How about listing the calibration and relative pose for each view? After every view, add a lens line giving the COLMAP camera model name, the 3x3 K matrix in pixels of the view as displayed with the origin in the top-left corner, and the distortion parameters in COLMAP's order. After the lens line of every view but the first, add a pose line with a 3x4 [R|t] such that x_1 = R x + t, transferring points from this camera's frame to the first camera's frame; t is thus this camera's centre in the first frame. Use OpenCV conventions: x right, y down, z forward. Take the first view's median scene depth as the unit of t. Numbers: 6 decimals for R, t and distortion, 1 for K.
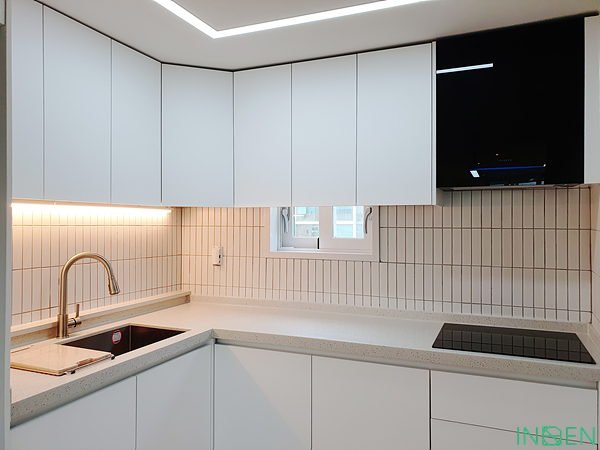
lens RADIAL K [[461.5, 0, 290.6], [0, 461.5, 224.9], [0, 0, 1]] dist [-0.005838, -0.001546]
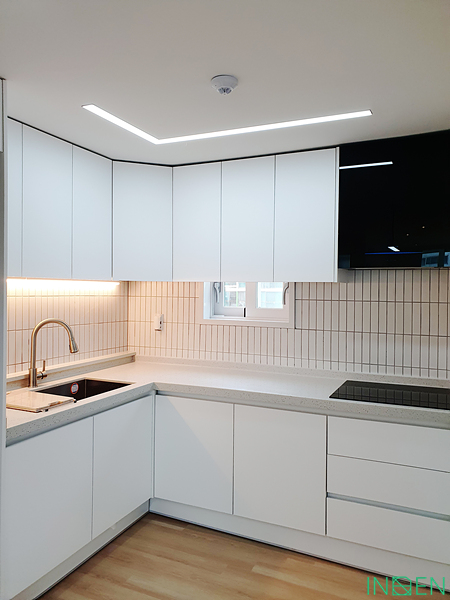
lens RADIAL K [[461.5, 0, 225.0], [0, 461.5, 300.0], [0, 0, 1]] dist [-0.005838, -0.001546]
pose [[0.999777, 0.008898, -0.019169, 0.037108], [-0.008545, 0.999794, 0.018426, -0.014322], [0.019329, -0.018259, 0.999646, -0.194710]]
